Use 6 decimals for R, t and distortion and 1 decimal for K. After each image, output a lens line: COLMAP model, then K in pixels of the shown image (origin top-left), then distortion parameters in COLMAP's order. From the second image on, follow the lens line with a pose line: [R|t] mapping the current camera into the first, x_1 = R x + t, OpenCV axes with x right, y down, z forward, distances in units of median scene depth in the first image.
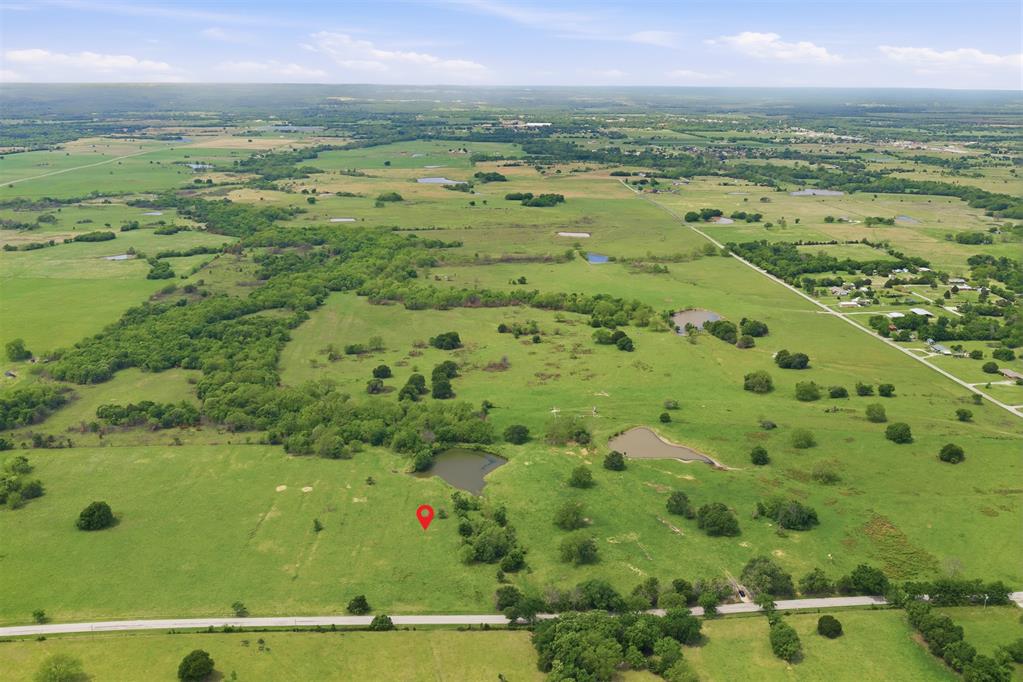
lens RADIAL K [[843.1, 0, 511.1], [0, 843.1, 340.7], [0, 0, 1]] dist [-0.006125, -0.005530]
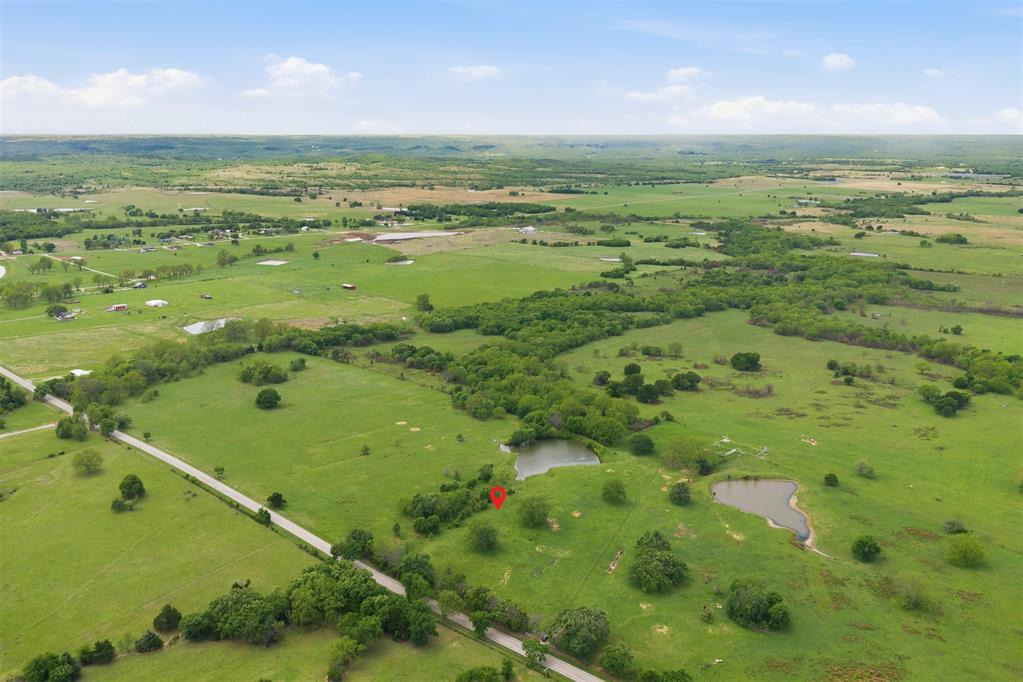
lens RADIAL K [[843.1, 0, 511.4], [0, 843.1, 341.5], [0, 0, 1]] dist [-0.006125, -0.005530]
pose [[0.695205, 0.165768, -0.699437, 0.259307], [-0.205937, 0.978189, 0.027143, 0.004432], [0.688680, 0.125170, 0.714179, 0.130282]]
